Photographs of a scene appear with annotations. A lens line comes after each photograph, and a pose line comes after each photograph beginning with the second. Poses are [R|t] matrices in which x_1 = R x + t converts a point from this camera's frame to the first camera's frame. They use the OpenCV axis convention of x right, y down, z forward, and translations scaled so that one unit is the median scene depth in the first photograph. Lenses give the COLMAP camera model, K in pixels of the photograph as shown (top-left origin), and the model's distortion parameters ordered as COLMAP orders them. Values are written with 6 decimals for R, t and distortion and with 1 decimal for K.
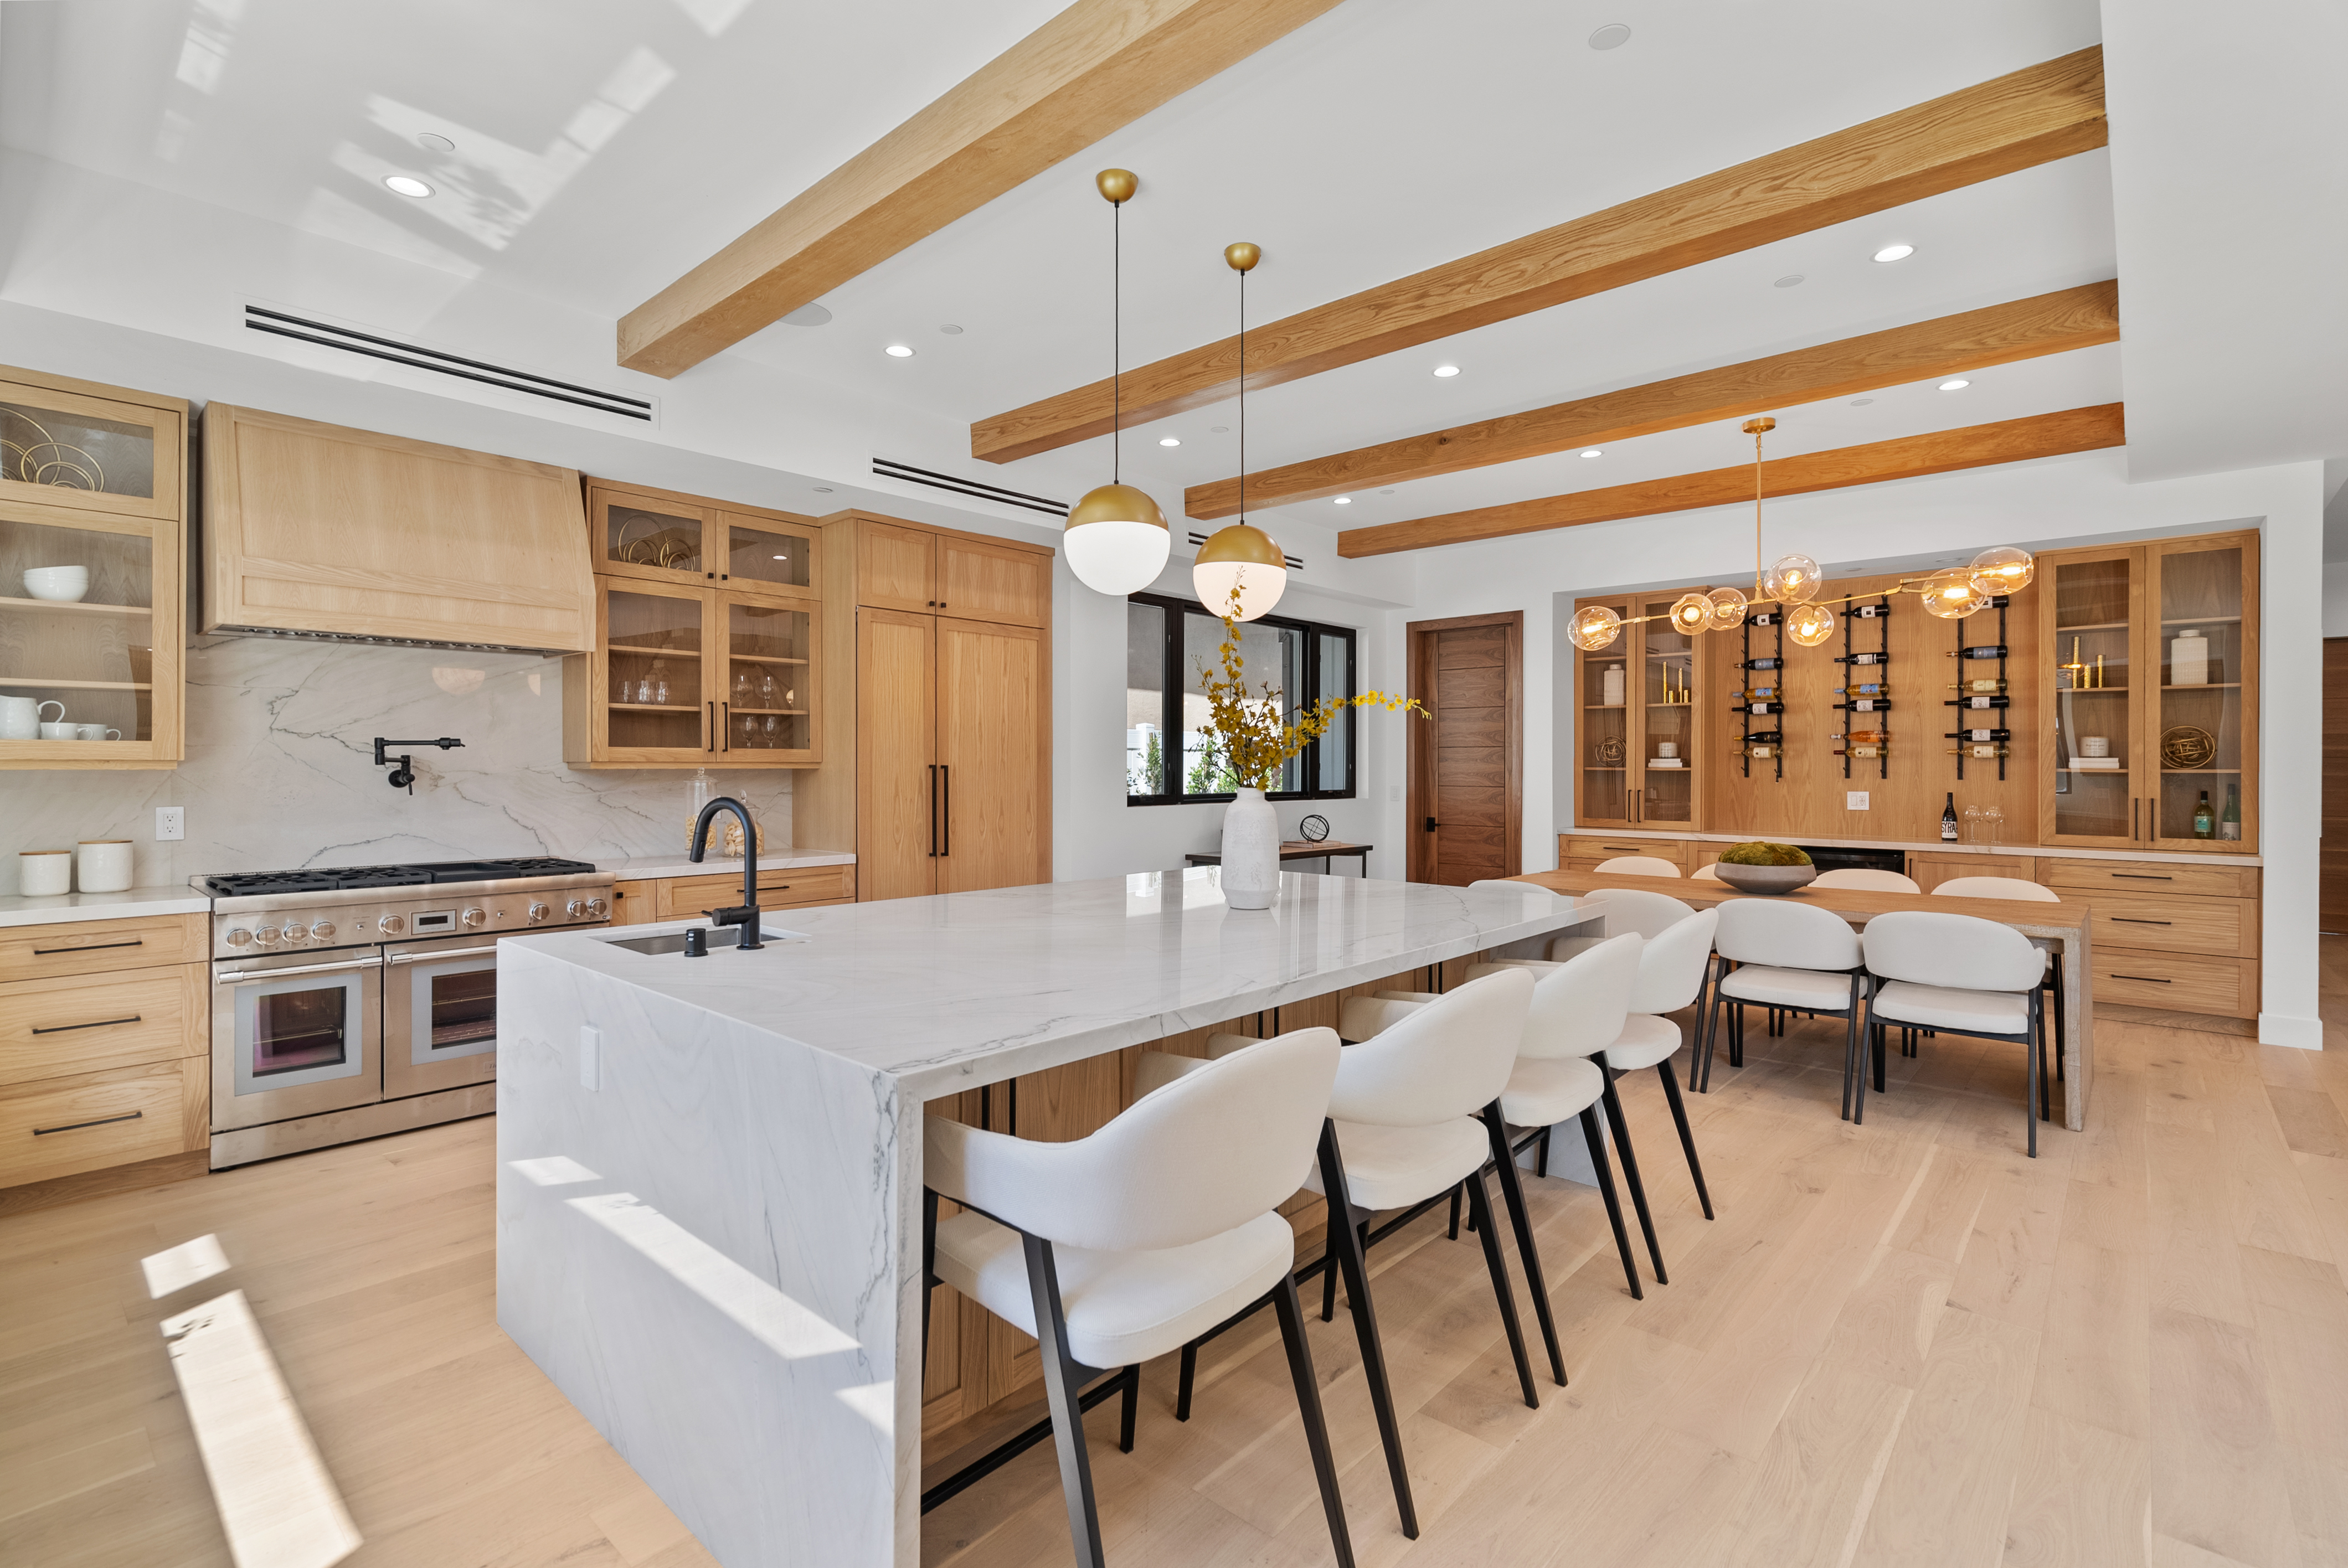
lens RADIAL K [[1082.9, 0, 1179.8], [0, 1082.9, 771.7], [0, 0, 1]] dist [-0.000545, 0.000949]
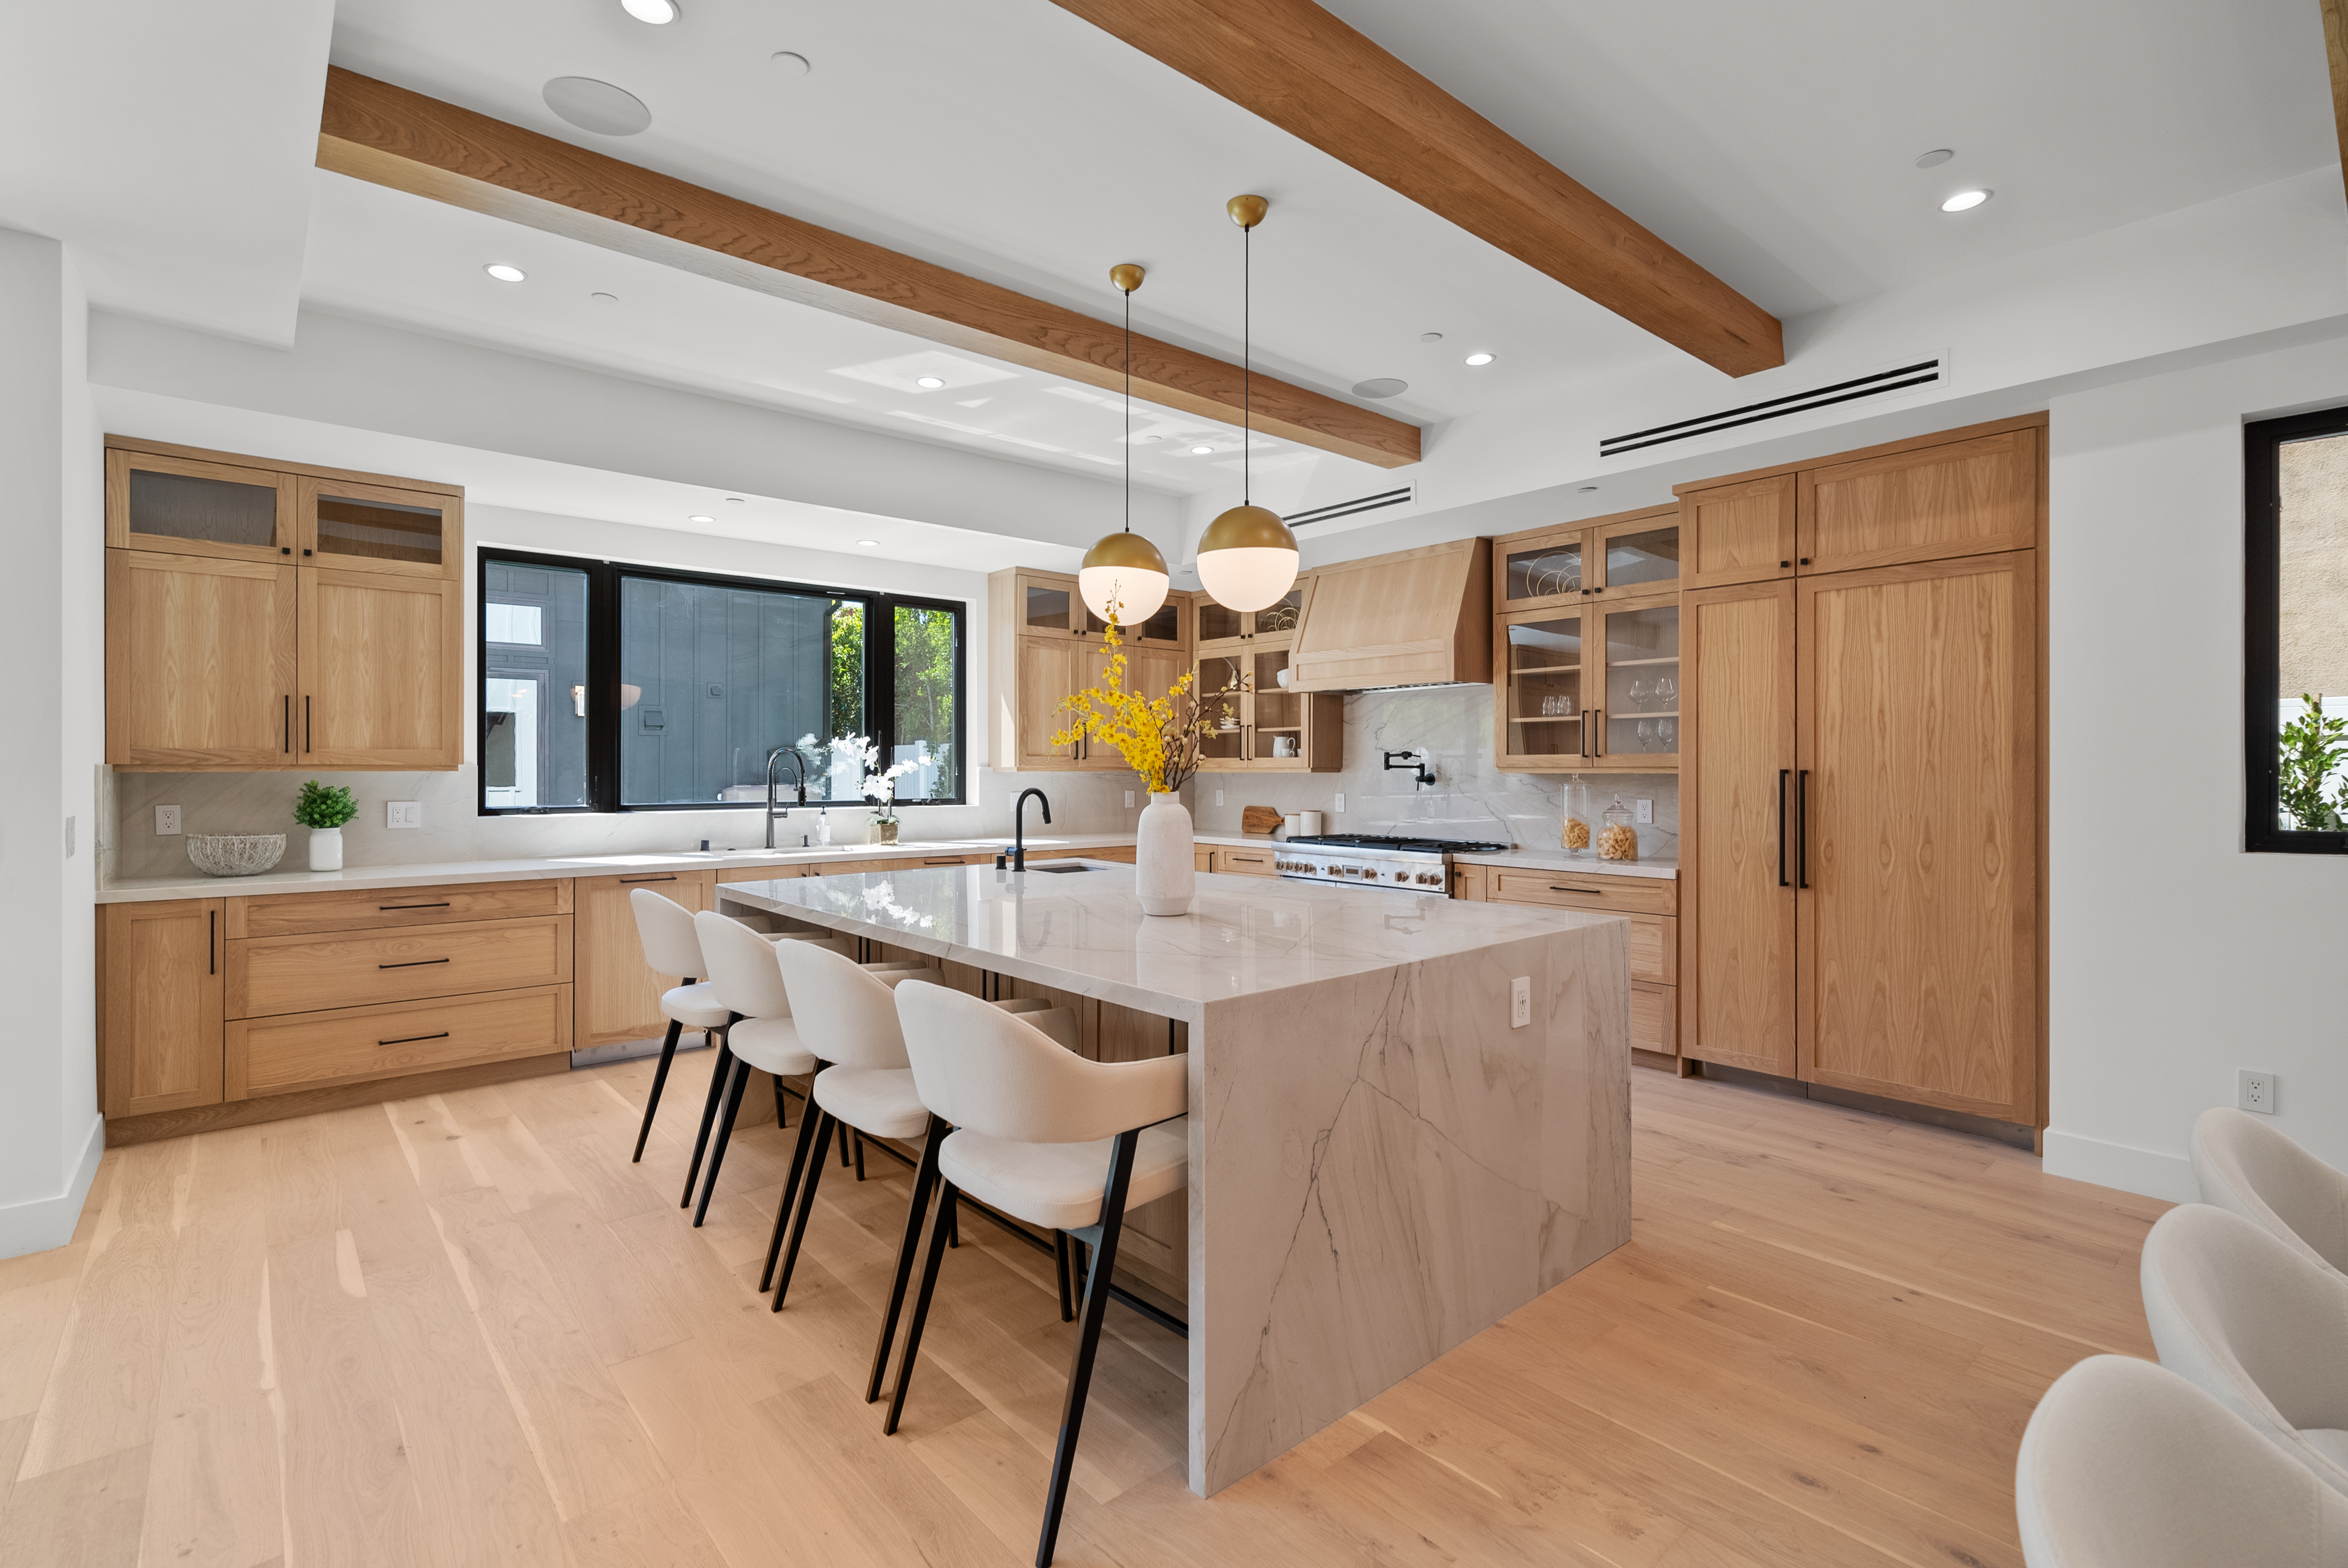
lens RADIAL K [[1079.2, 0, 1161.7], [0, 1079.2, 769.4], [0, 0, 1]] dist [-0.000588, 0.001076]
pose [[-0.135481, -0.001987, -0.990778, 0.656078], [-0.006496, 0.999978, -0.001117, -0.002912], [0.990759, 0.006285, -0.135491, 0.714345]]
